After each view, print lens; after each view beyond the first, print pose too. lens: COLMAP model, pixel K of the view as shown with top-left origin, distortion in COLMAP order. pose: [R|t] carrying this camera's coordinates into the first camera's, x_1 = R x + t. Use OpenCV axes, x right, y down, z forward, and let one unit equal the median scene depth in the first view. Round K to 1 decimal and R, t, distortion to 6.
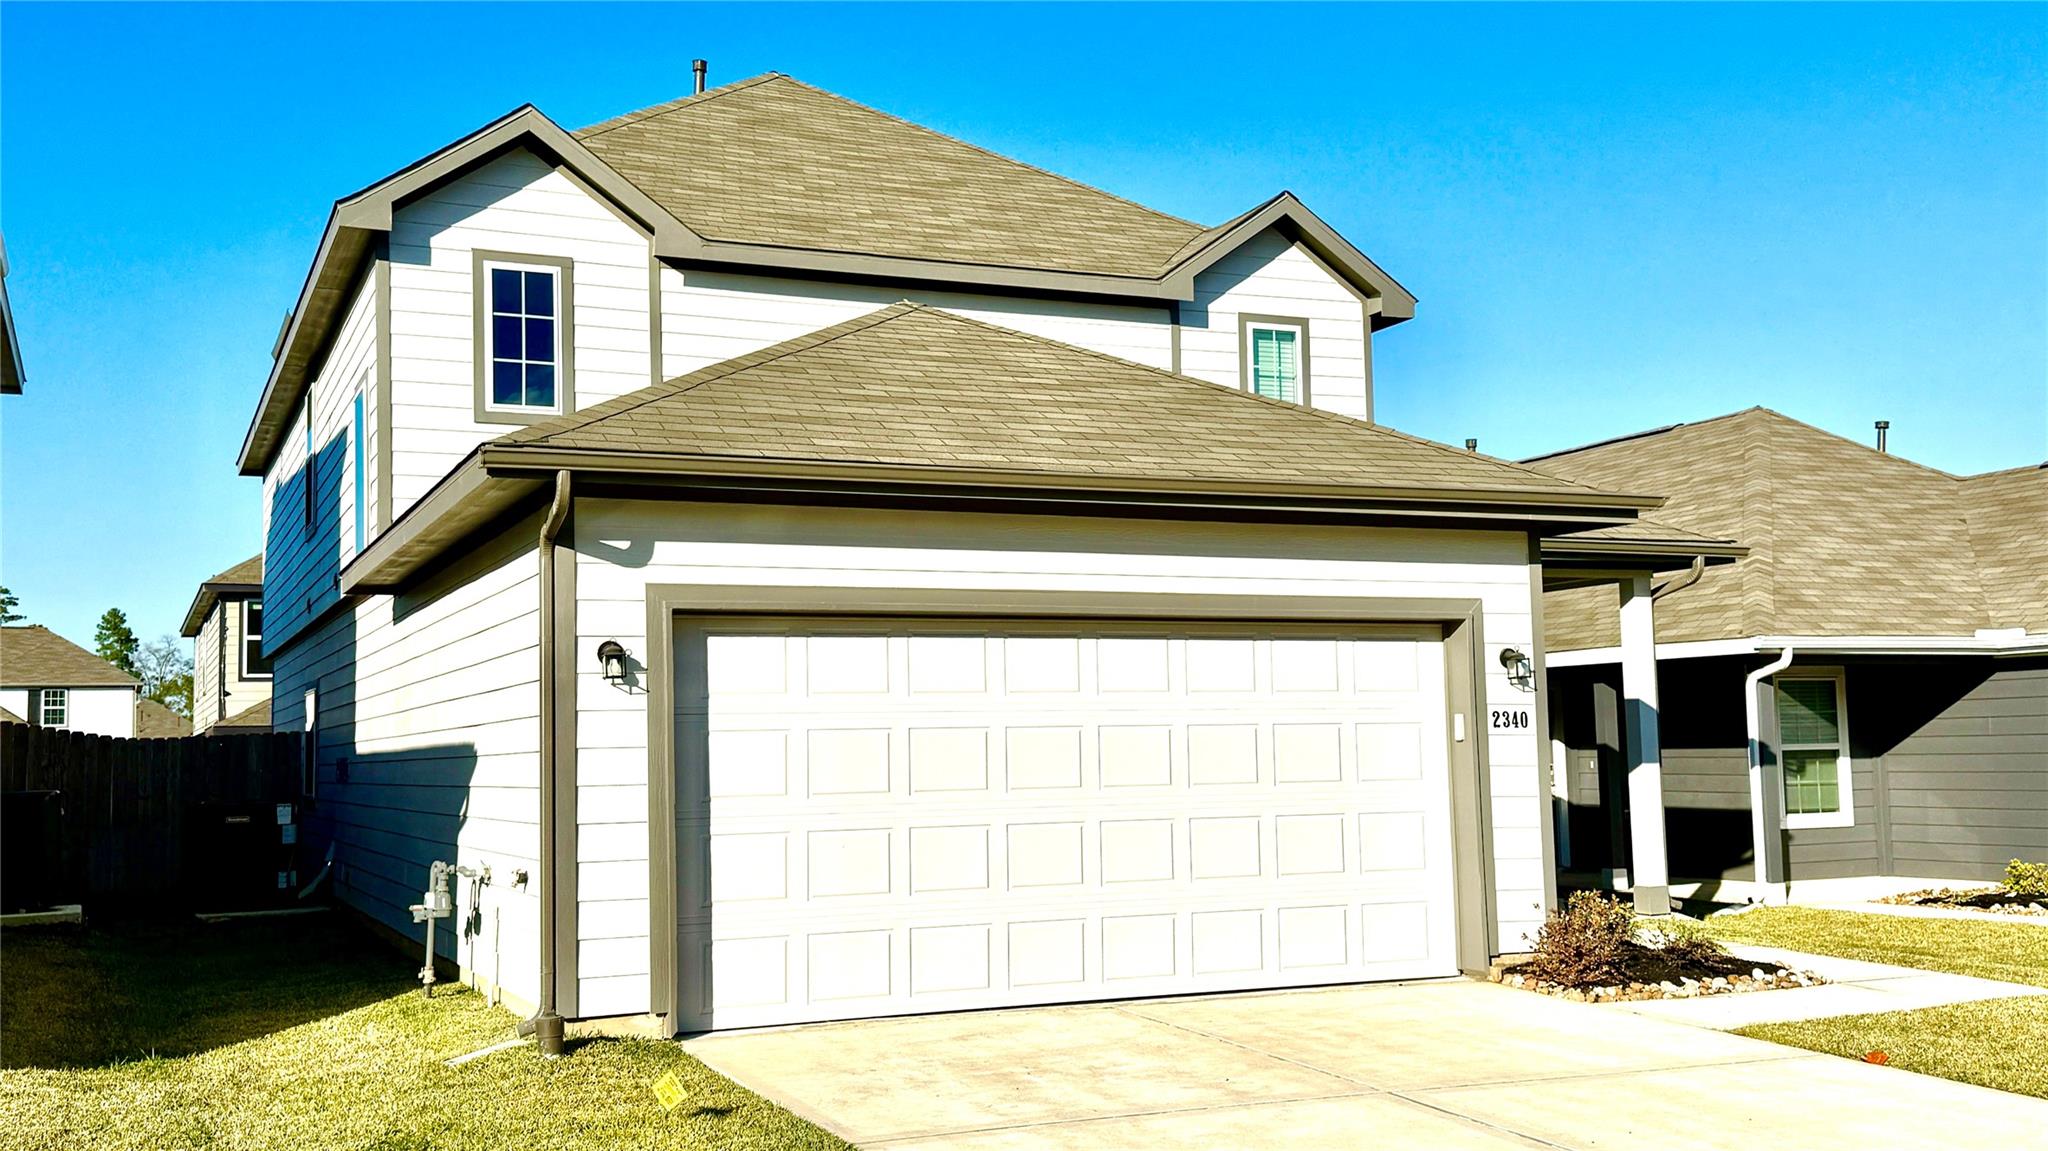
lens RADIAL K [[1989.0, 0, 1024.0], [0, 1989.0, 575.5], [0, 0, 1]] dist [0.073607, -0.000345]
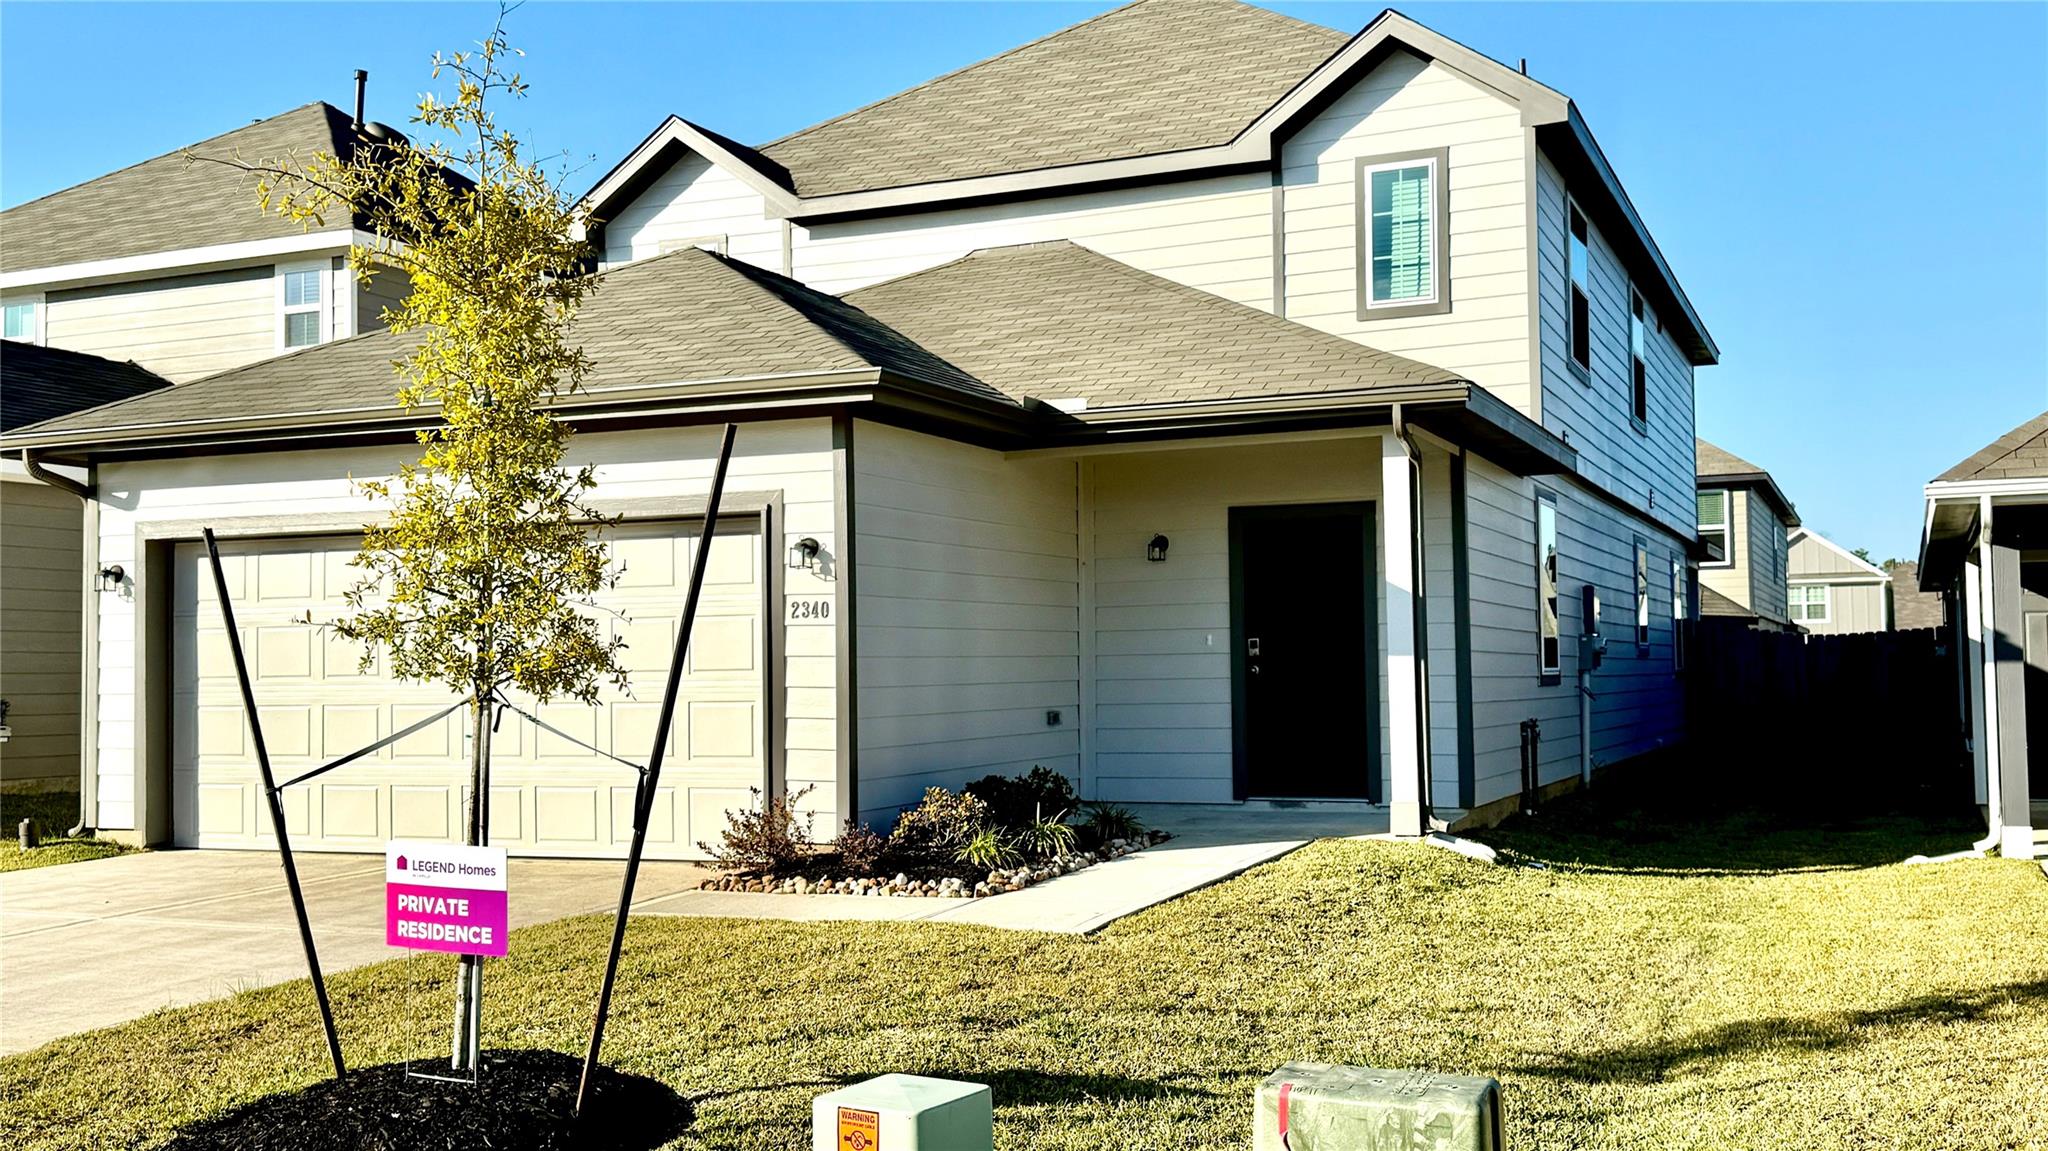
lens RADIAL K [[1990.4, 0, 1024.0], [0, 1990.4, 575.5], [0, 0, 1]] dist [0.063664, -0.010815]
pose [[0.677944, -0.025953, -0.734655, 0.771457], [0.063901, 0.997674, 0.023724, 0.029018], [0.732331, -0.063029, 0.678026, 0.310660]]
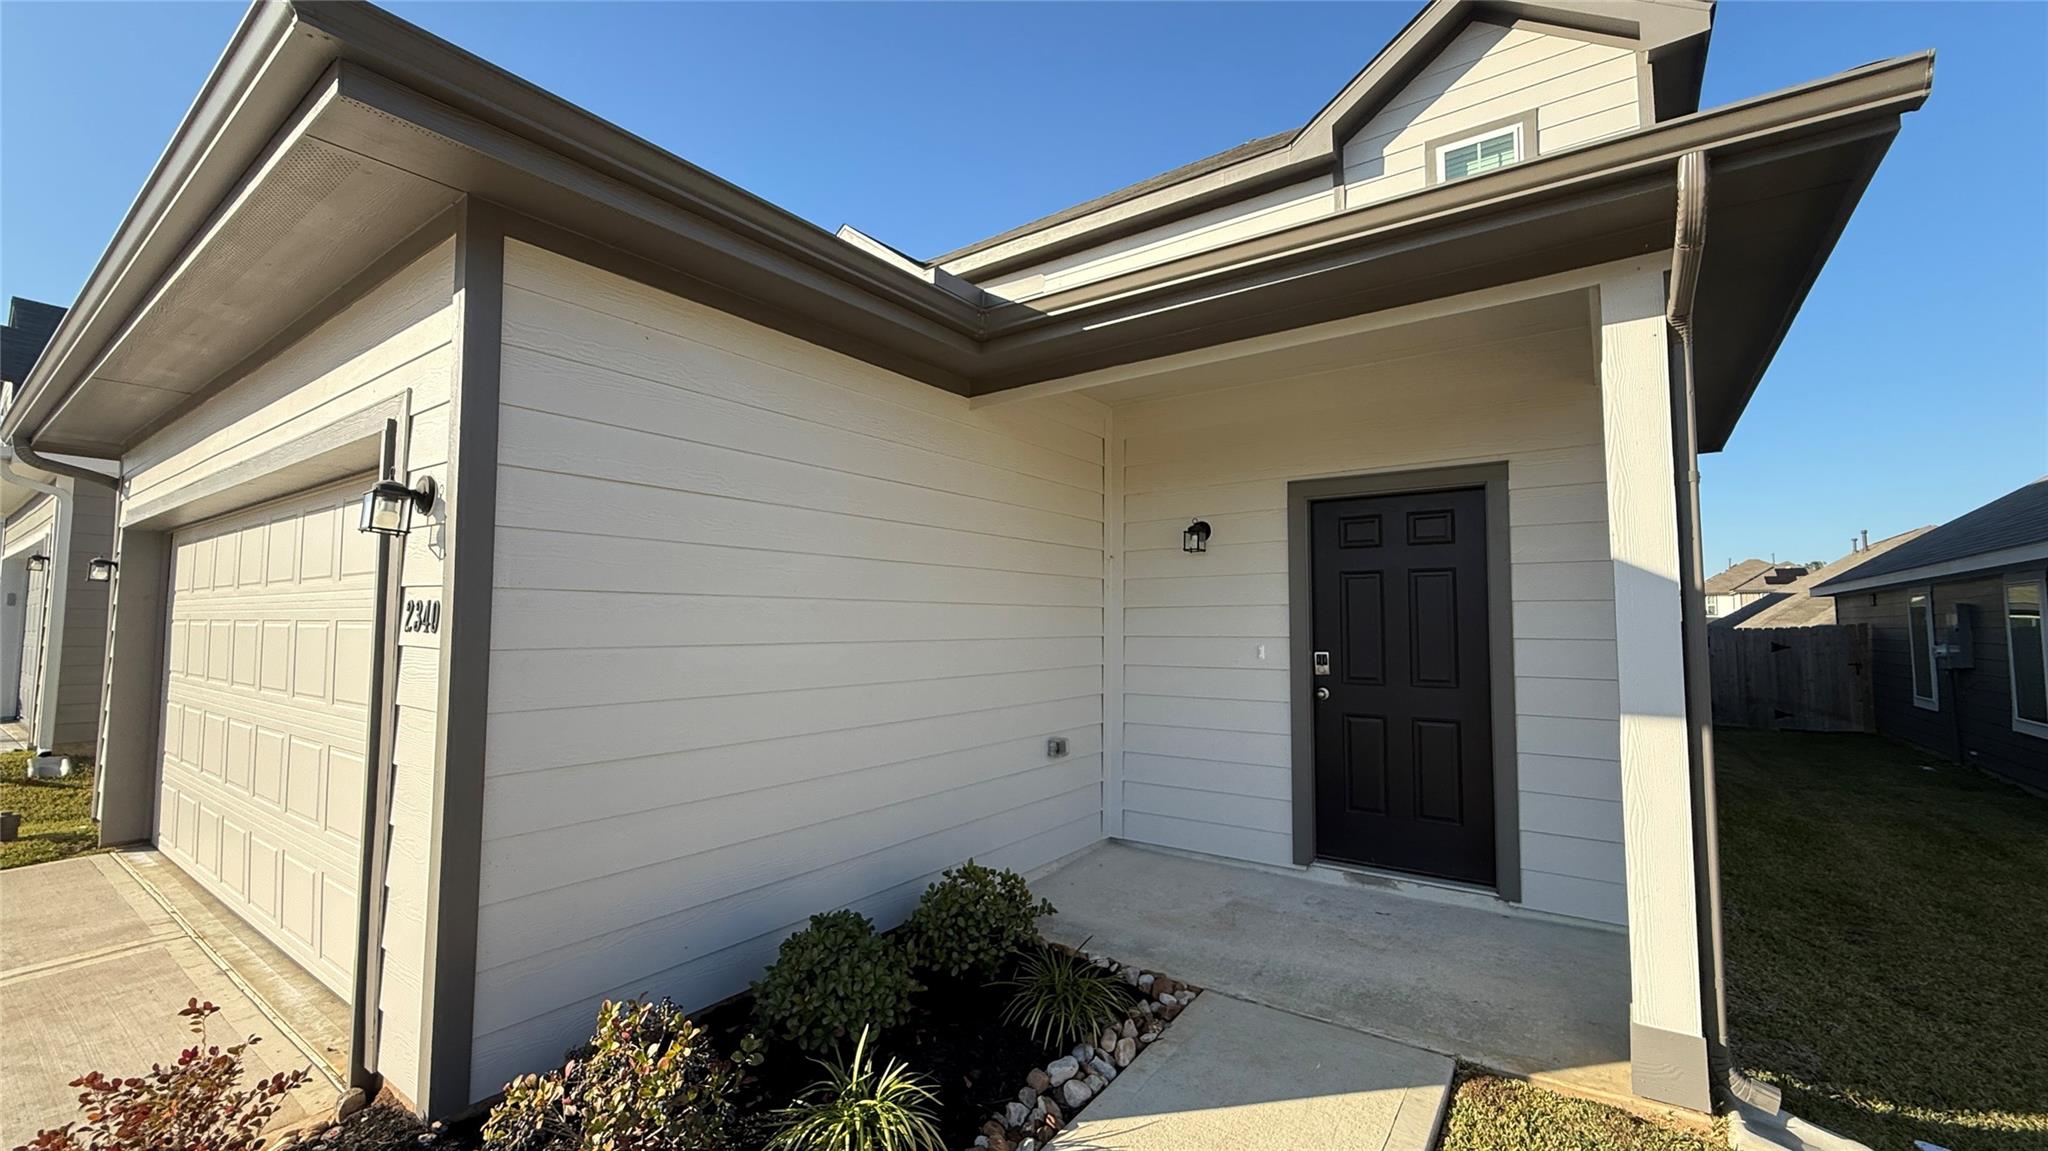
lens RADIAL K [[821.3, 0, 1026.0], [0, 821.3, 578.1], [0, 0, 1]] dist [-0.002798, -0.000033]
pose [[0.510631, -0.031113, -0.859237, 0.371598], [0.063757, 0.997964, 0.001753, 0.053045], [0.857433, -0.055677, 0.511575, 0.764508]]
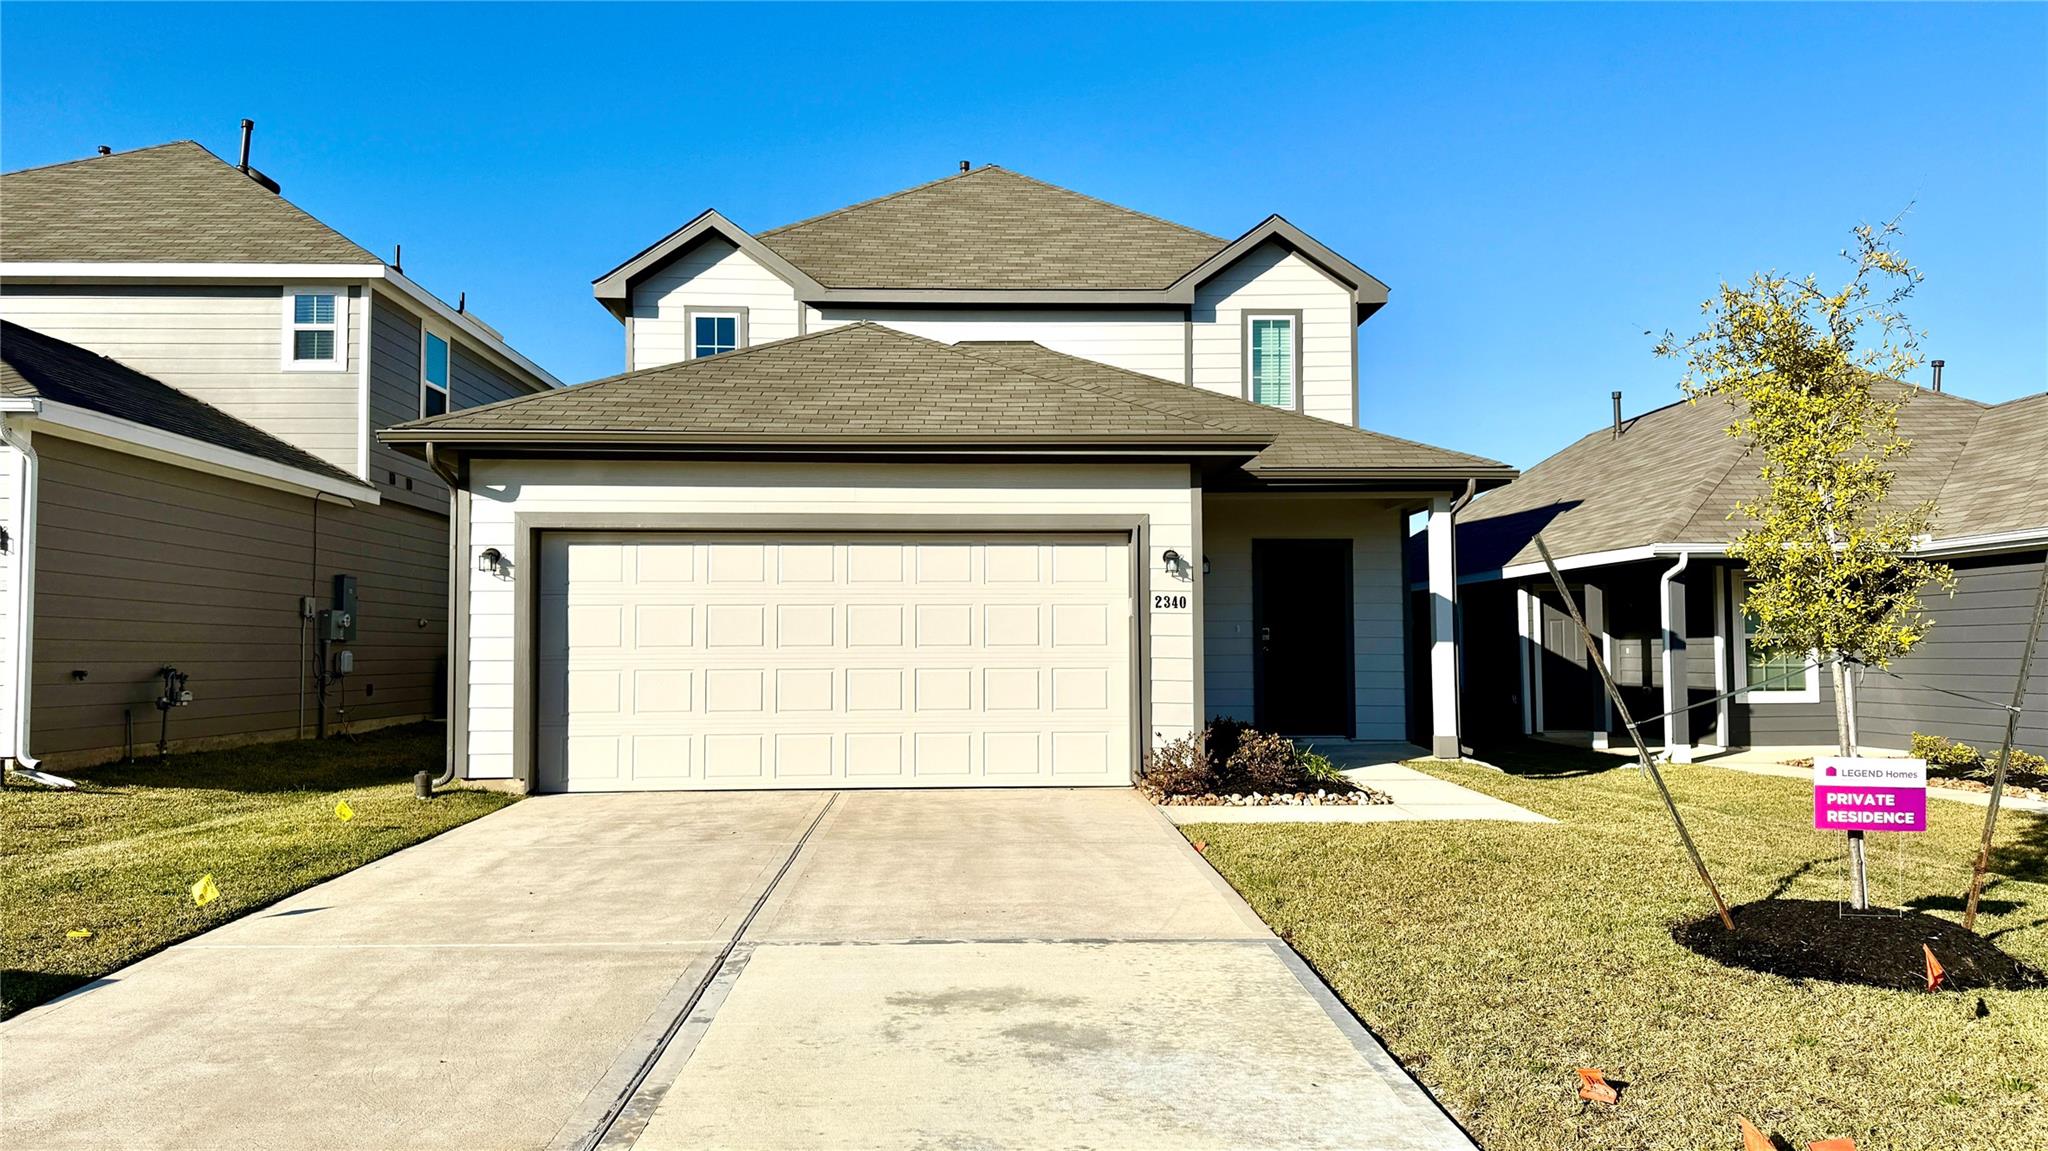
lens RADIAL K [[1429.8, 0, 1032.2], [0, 1429.8, 567.3], [0, 0, 1]] dist [0.033903, -0.007422]
pose [[0.931304, -0.006551, -0.364183, 0.380501], [0.018312, 0.999416, 0.028852, 0.013980], [0.363781, -0.033538, 0.930880, 0.047815]]
